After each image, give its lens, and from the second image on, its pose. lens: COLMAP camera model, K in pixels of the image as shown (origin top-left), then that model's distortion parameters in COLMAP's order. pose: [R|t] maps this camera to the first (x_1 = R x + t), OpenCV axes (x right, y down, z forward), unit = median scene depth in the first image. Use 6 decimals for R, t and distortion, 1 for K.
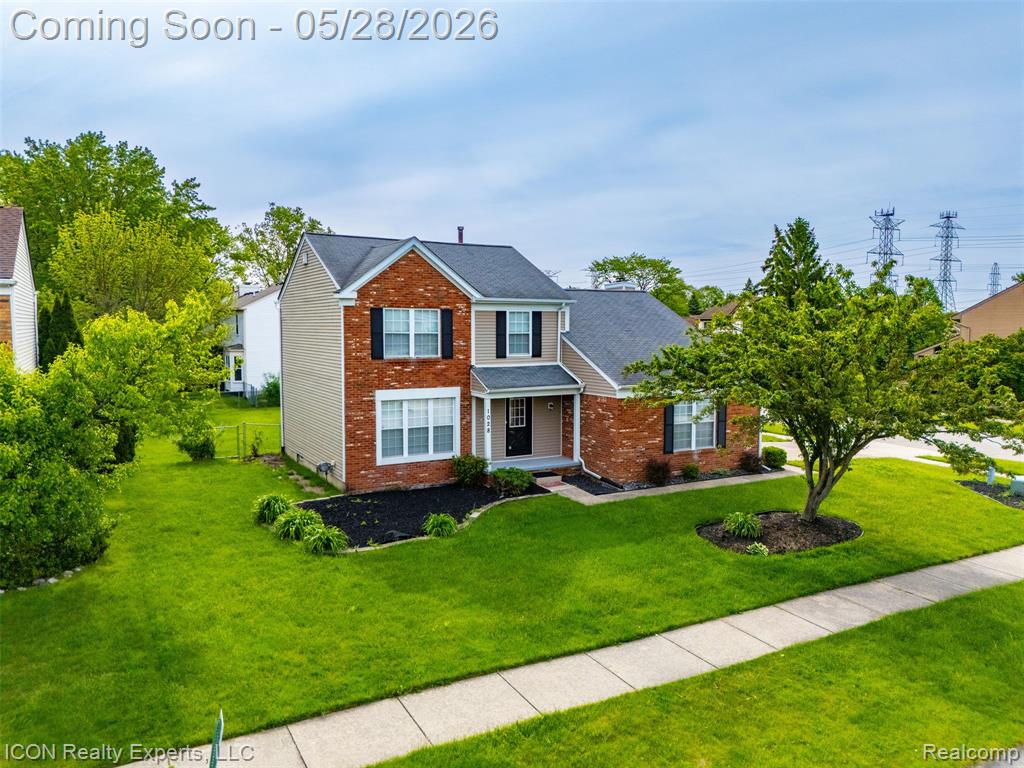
lens RADIAL K [[758.8, 0, 515.1], [0, 758.8, 384.5], [0, 0, 1]] dist [0.063750, -0.069728]
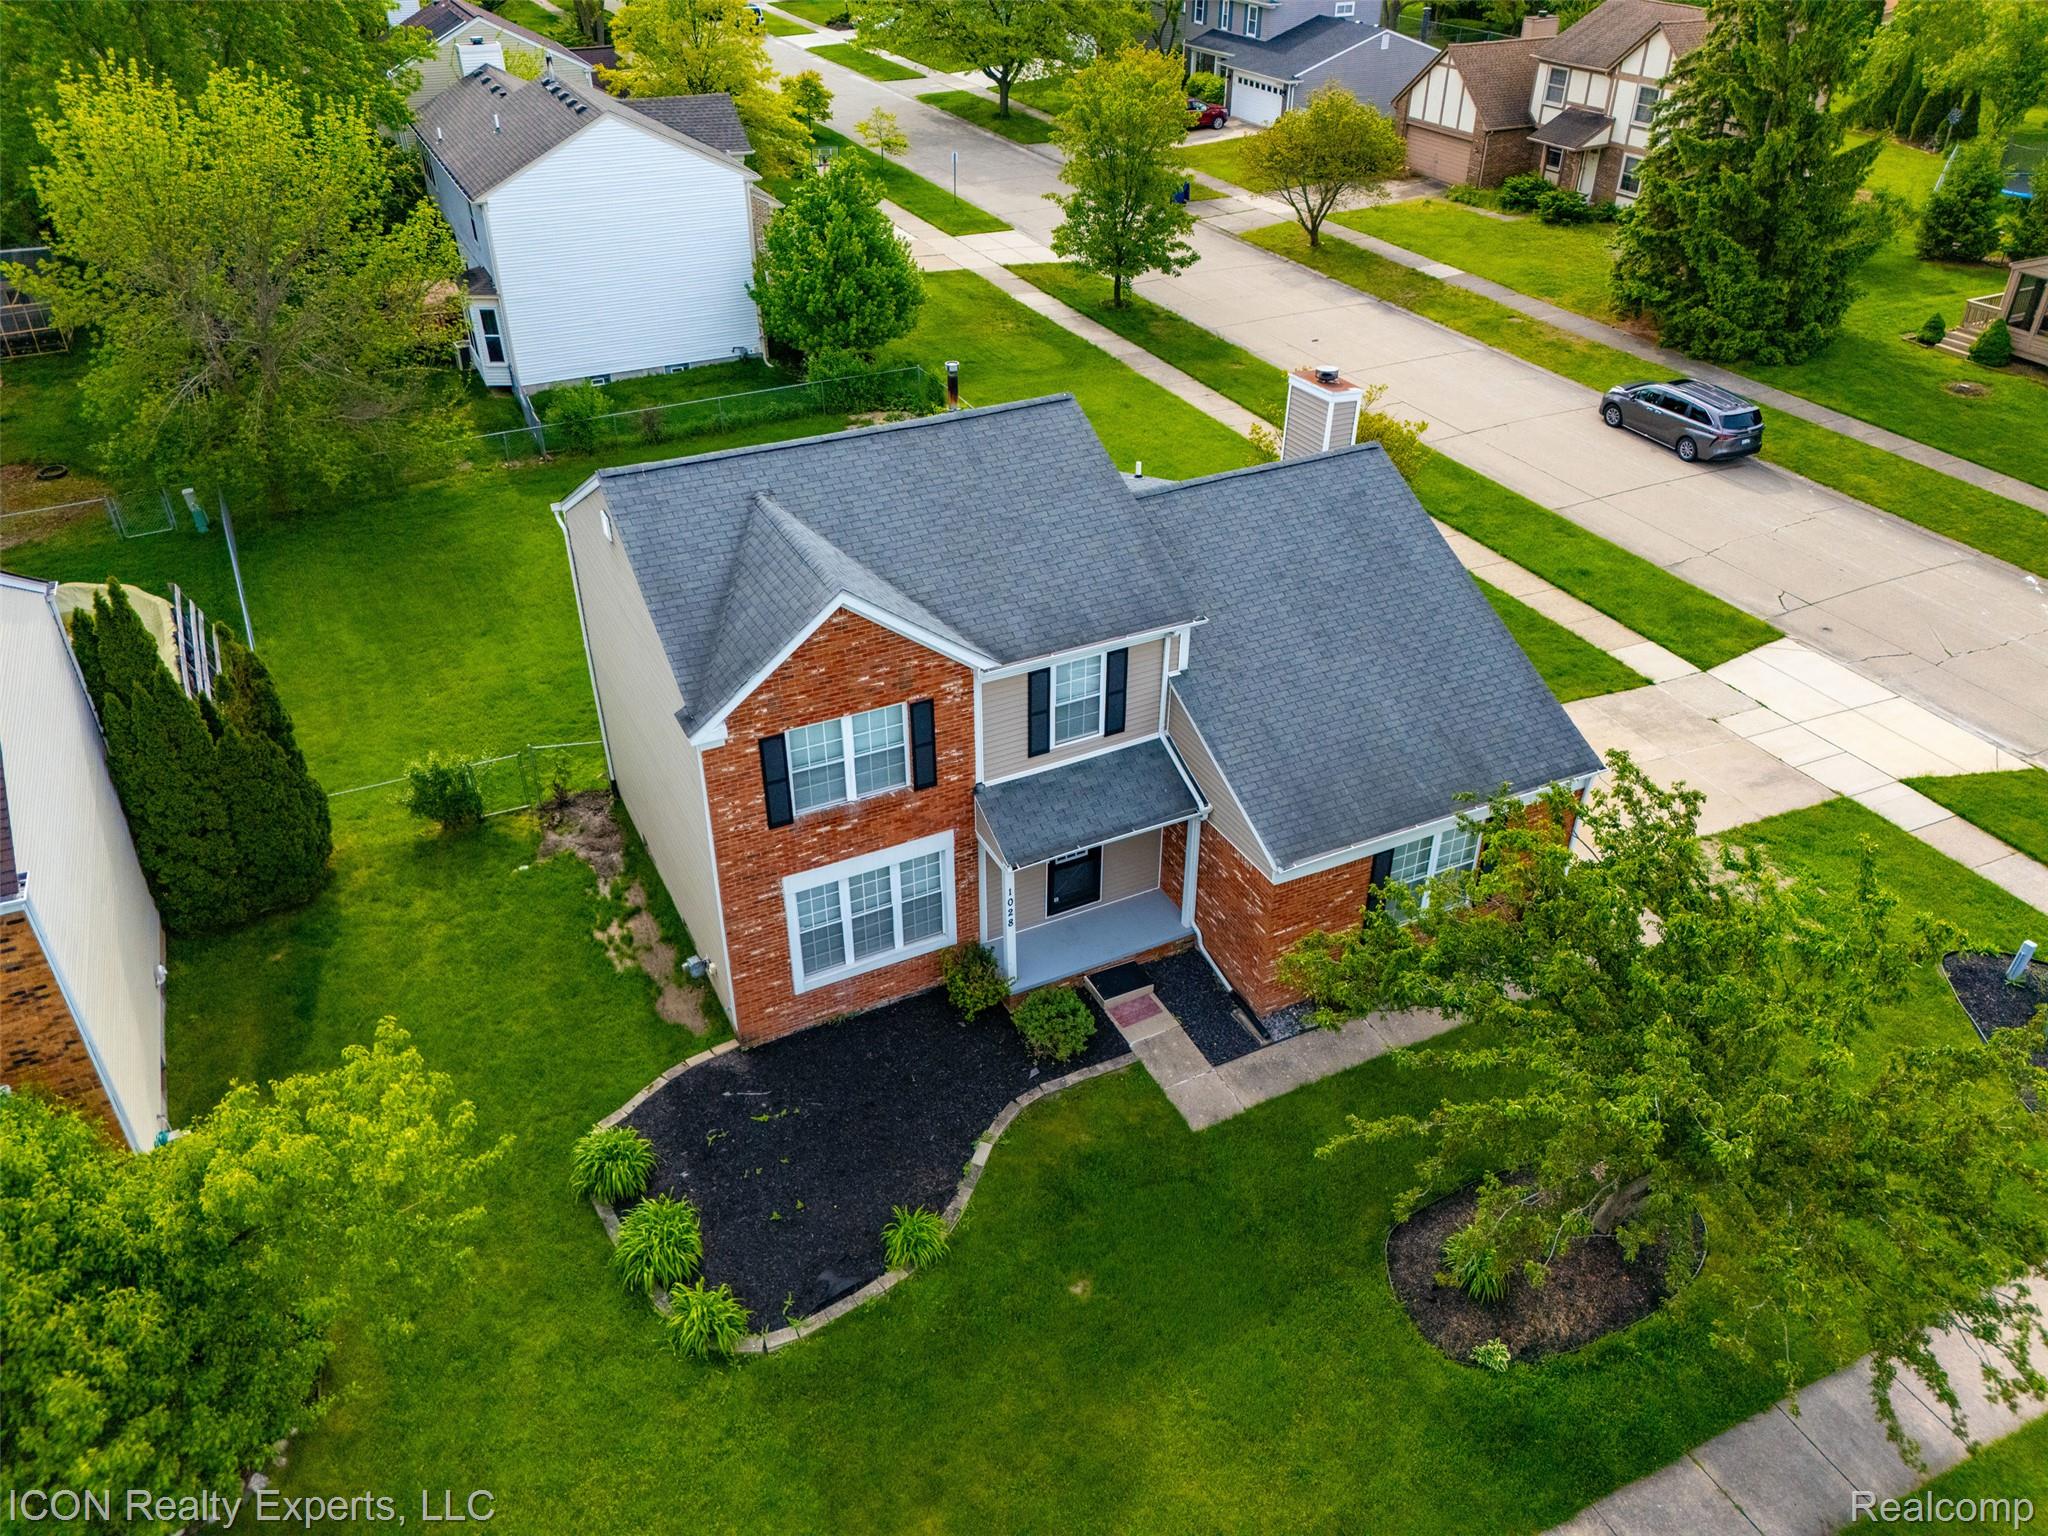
lens RADIAL K [[1517.5, 0, 1030.2], [0, 1517.5, 769.1], [0, 0, 1]] dist [0.063750, -0.069728]
pose [[0.998828, 0.025397, -0.041194, 0.016750], [-0.002559, 0.877758, 0.479097, -0.513471], [0.048326, -0.478430, 0.876795, 0.165730]]
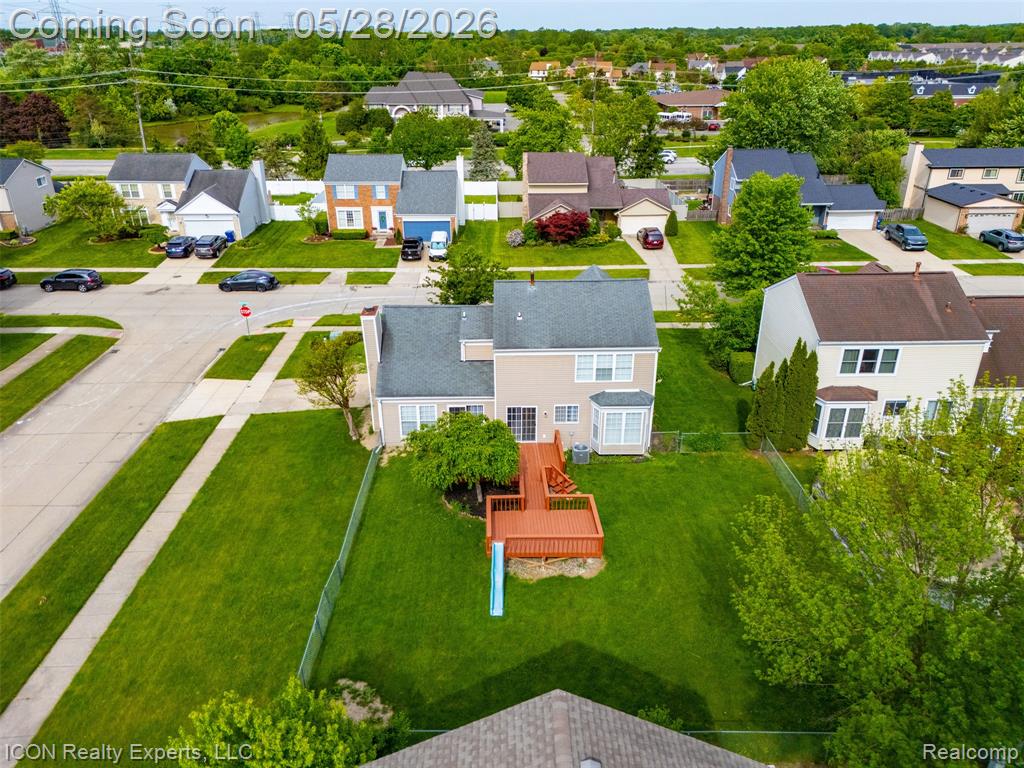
lens RADIAL K [[767.1, 0, 511.9], [0, 767.1, 358.6], [0, 0, 1]] dist [0.075860, -0.000984]
pose [[-0.881153, -0.190678, 0.432679, -0.828497], [0.028217, 0.892245, 0.450670, -0.860458], [-0.471989, 0.409318, -0.780824, 2.654838]]
